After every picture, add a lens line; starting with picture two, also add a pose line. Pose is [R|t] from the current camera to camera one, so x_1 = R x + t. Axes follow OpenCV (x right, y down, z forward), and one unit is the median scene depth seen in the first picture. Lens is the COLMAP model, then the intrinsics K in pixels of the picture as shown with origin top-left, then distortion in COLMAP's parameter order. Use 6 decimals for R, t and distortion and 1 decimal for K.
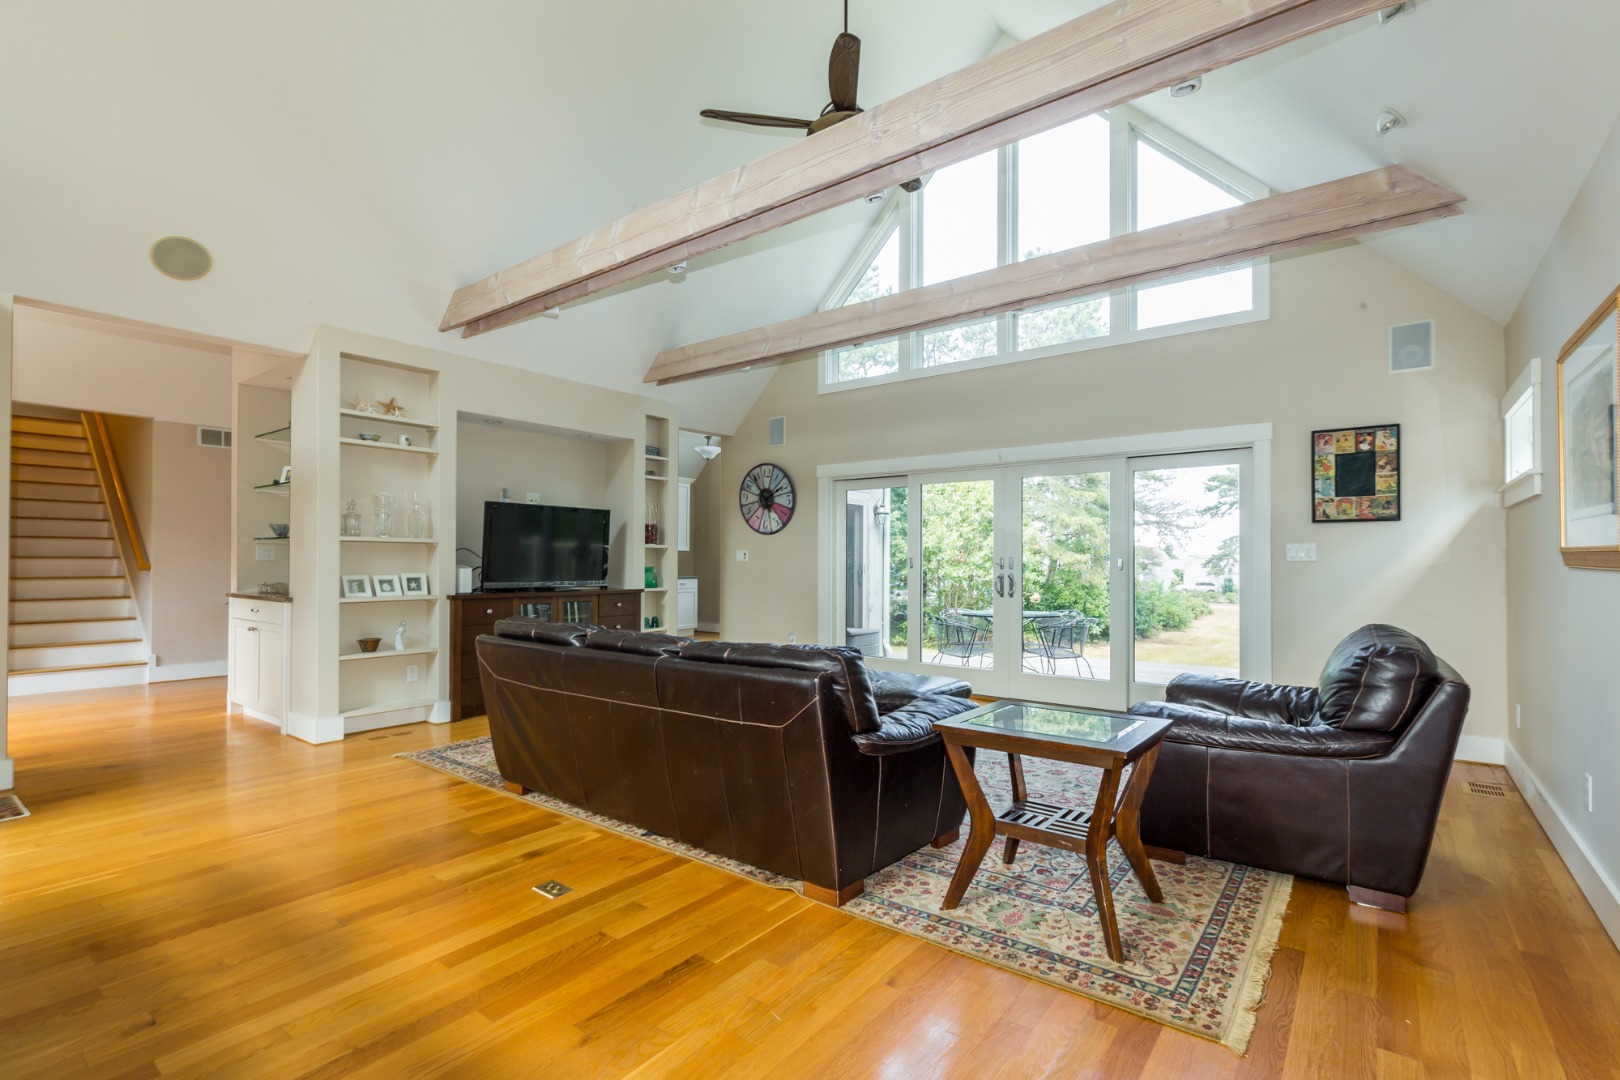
lens RADIAL K [[741.0, 0, 804.5], [0, 741.0, 544.1], [0, 0, 1]] dist [-0.002138, 0.000126]
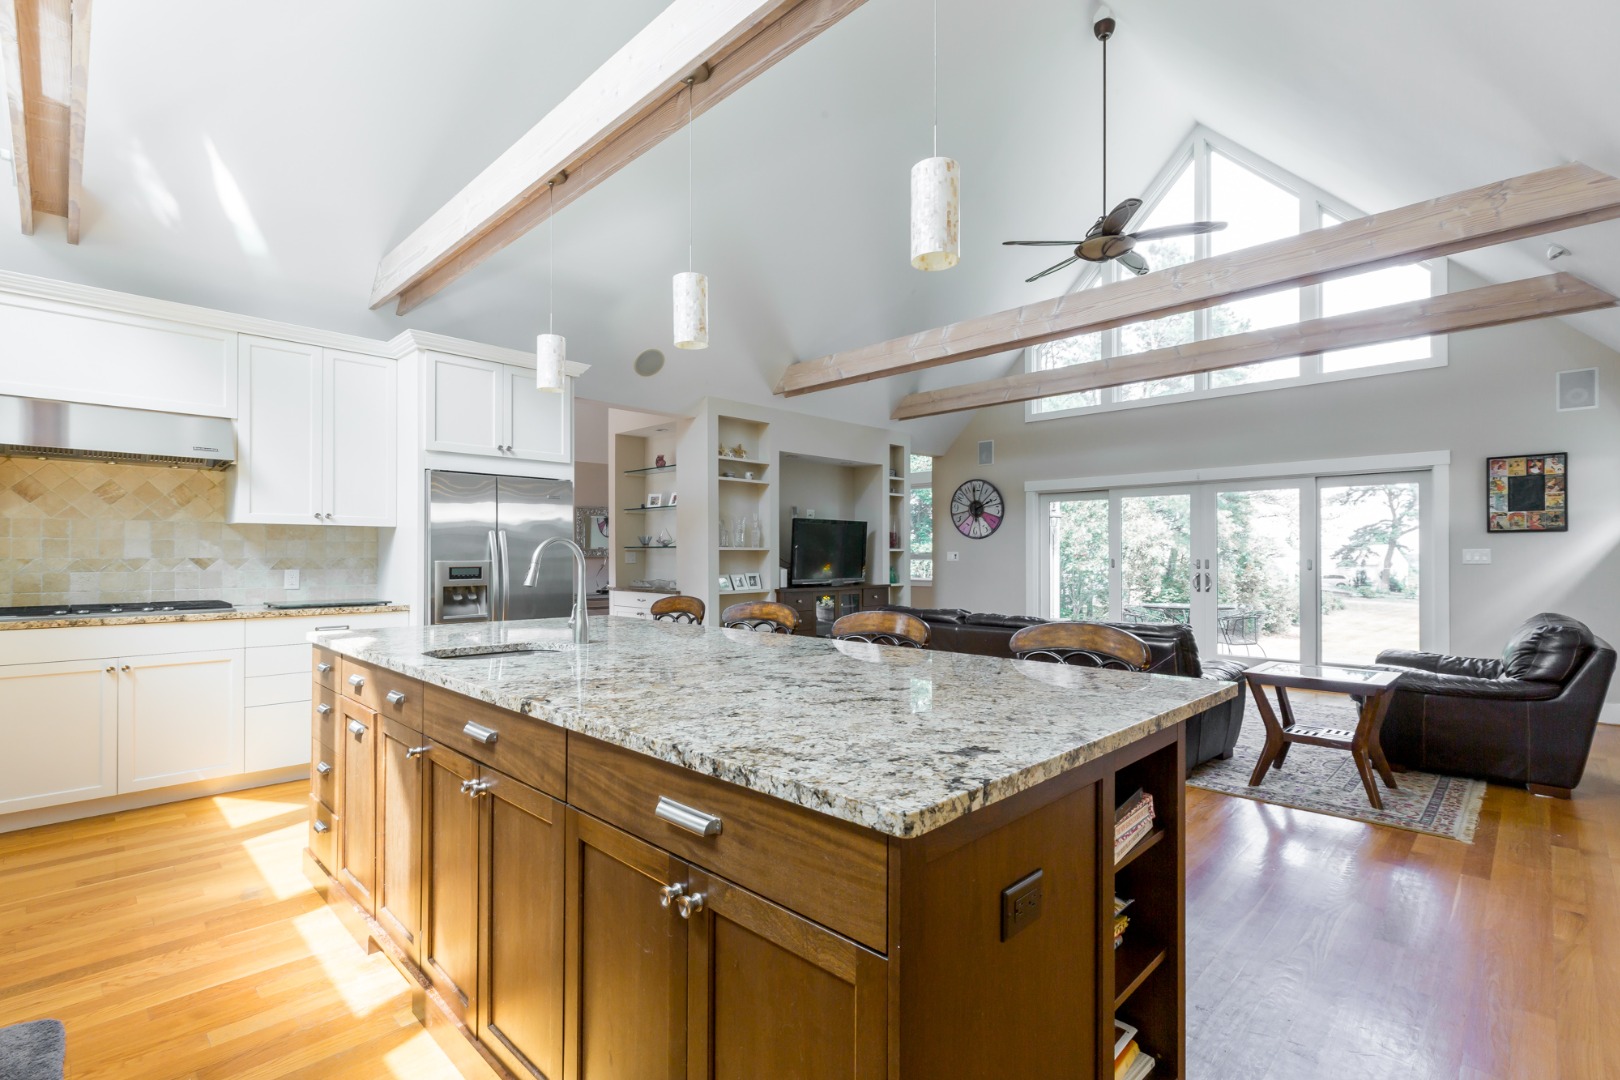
lens RADIAL K [[741.0, 0, 804.9], [0, 741.0, 541.5], [0, 0, 1]] dist [-0.002138, 0.000126]
pose [[0.992260, -0.005353, -0.124063, -0.296141], [0.006184, 0.999961, 0.006319, -0.029818], [0.124024, -0.007037, 0.992254, -0.372132]]
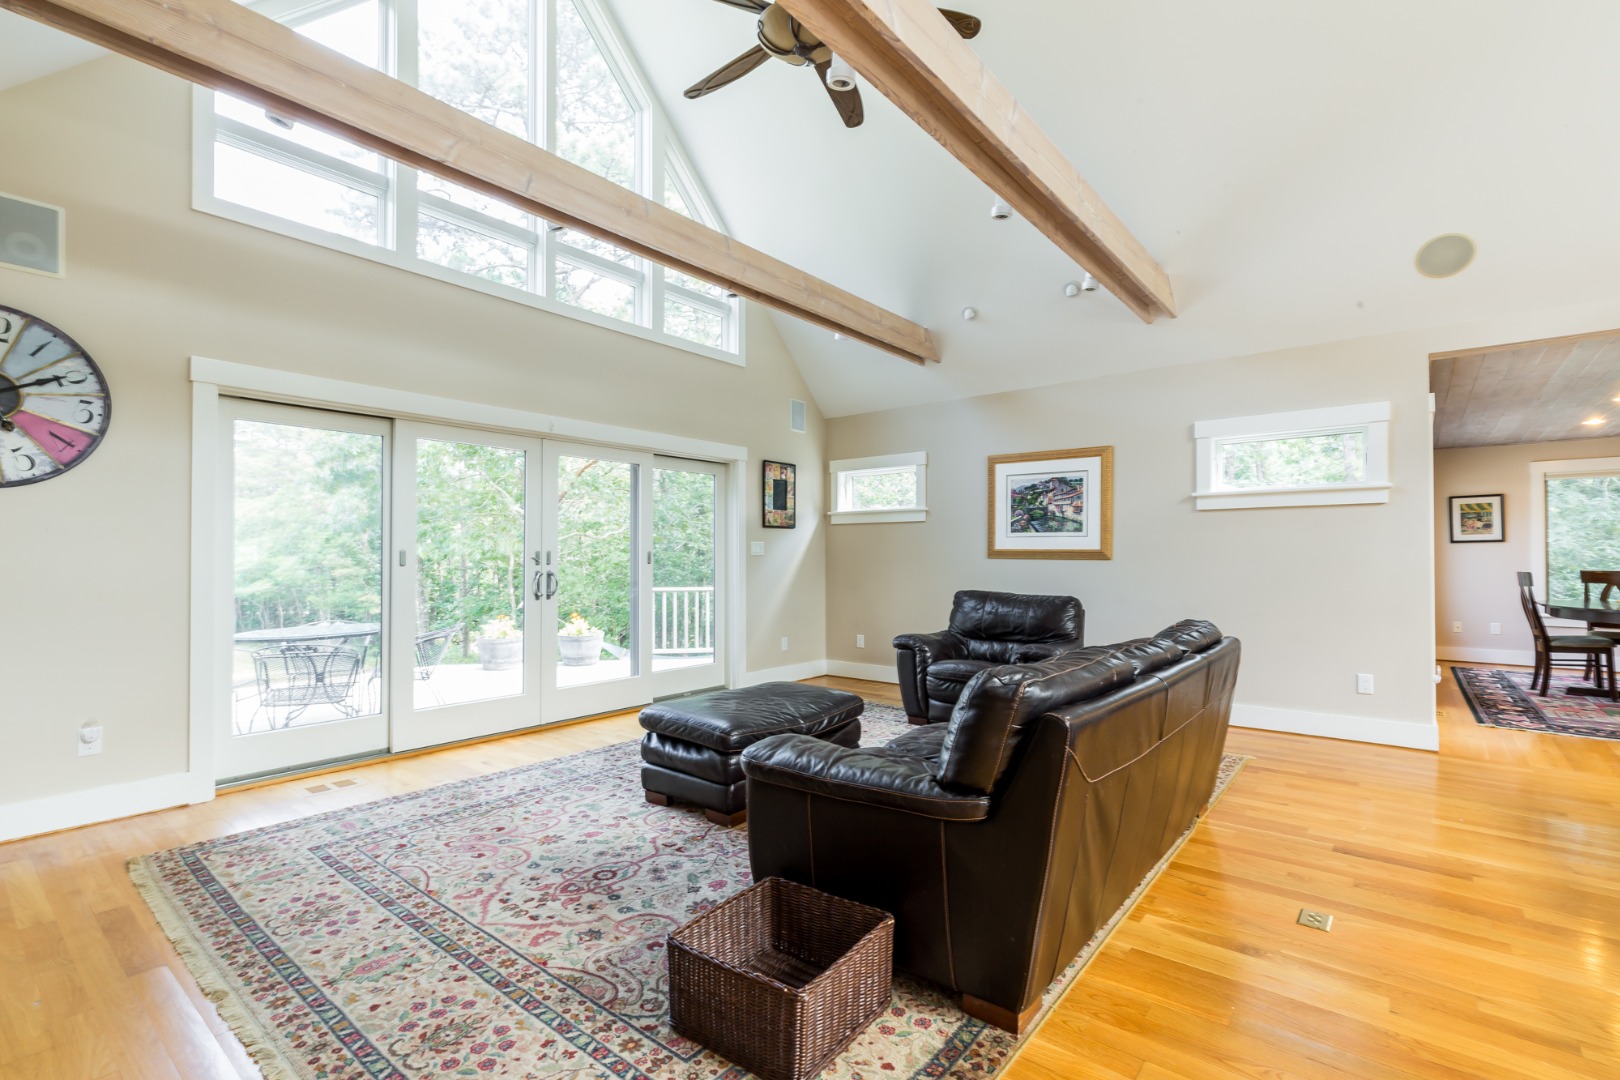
lens RADIAL K [[741.0, 0, 811.9], [0, 741.0, 554.7], [0, 0, 1]] dist [-0.002138, 0.000126]
pose [[0.018027, 0.003431, 0.999832, -0.716005], [-0.019258, 0.999810, -0.003084, 0.026181], [-0.999652, -0.019199, 0.018090, 0.925564]]
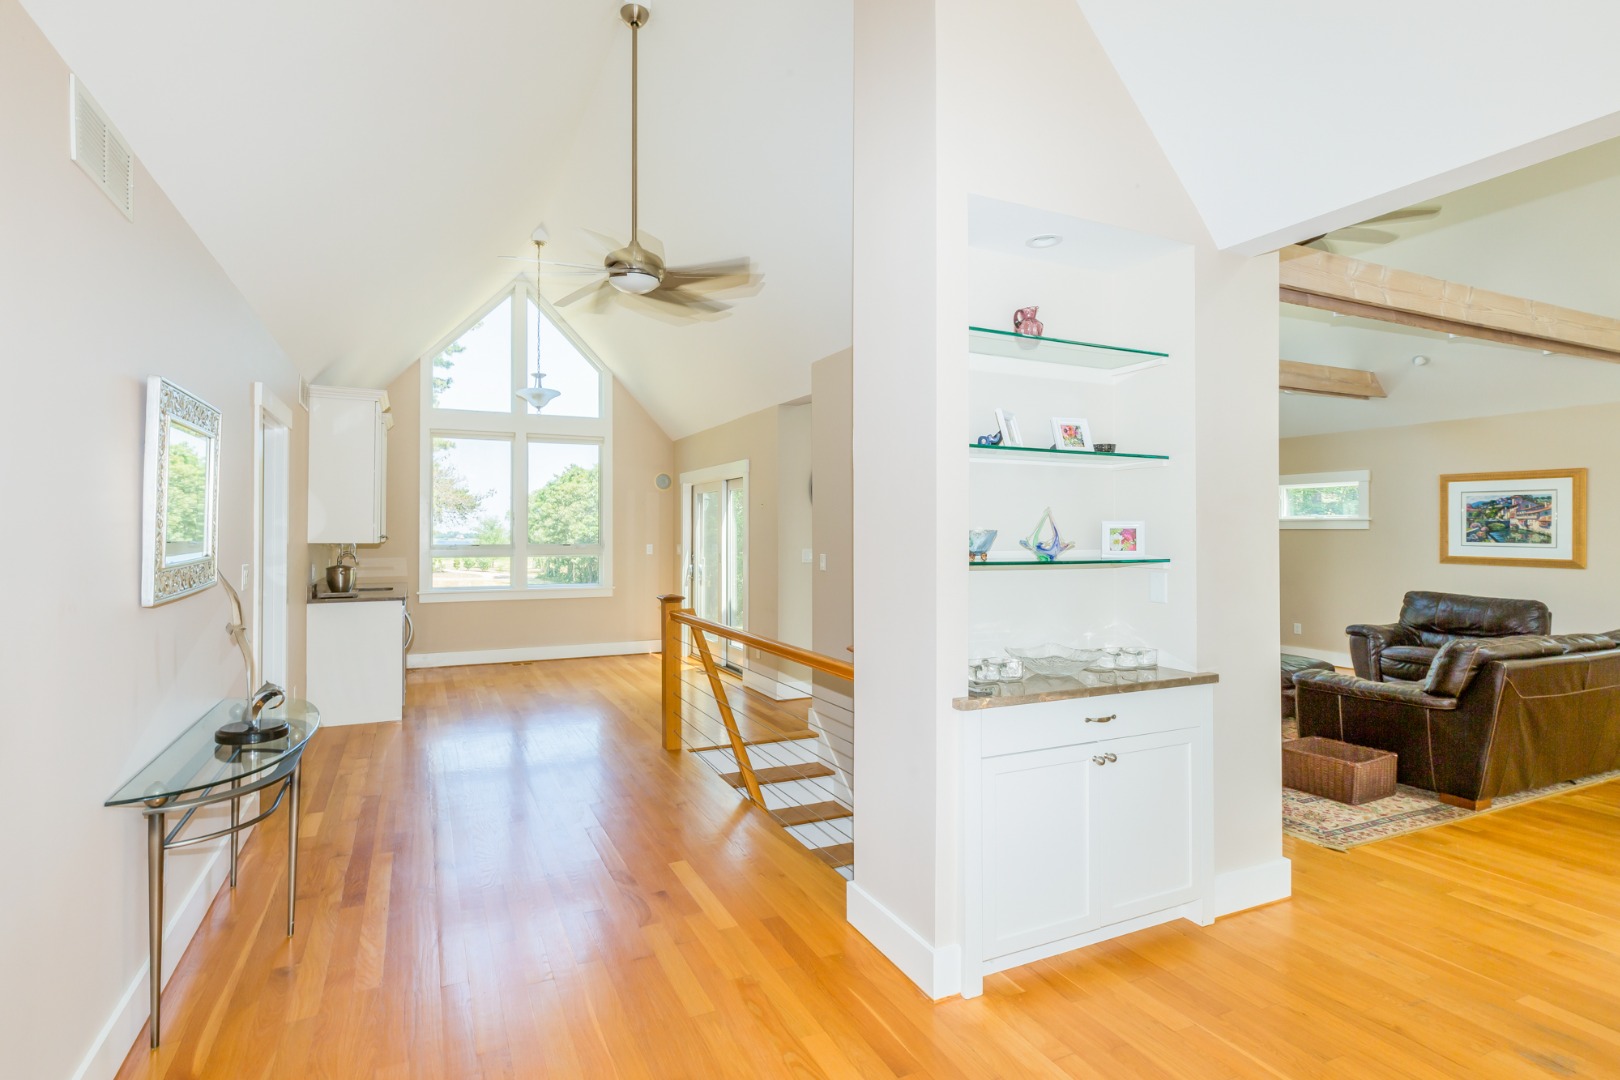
lens RADIAL K [[762.1, 0, 759.7], [0, 762.1, 534.2], [0, 0, 1]] dist [0.007924, 0.001421]
pose [[0.477927, -0.000013, 0.878399, -1.469516], [-0.014590, 0.999862, 0.007953, -0.031455], [-0.878278, -0.016617, 0.477861, 1.117342]]
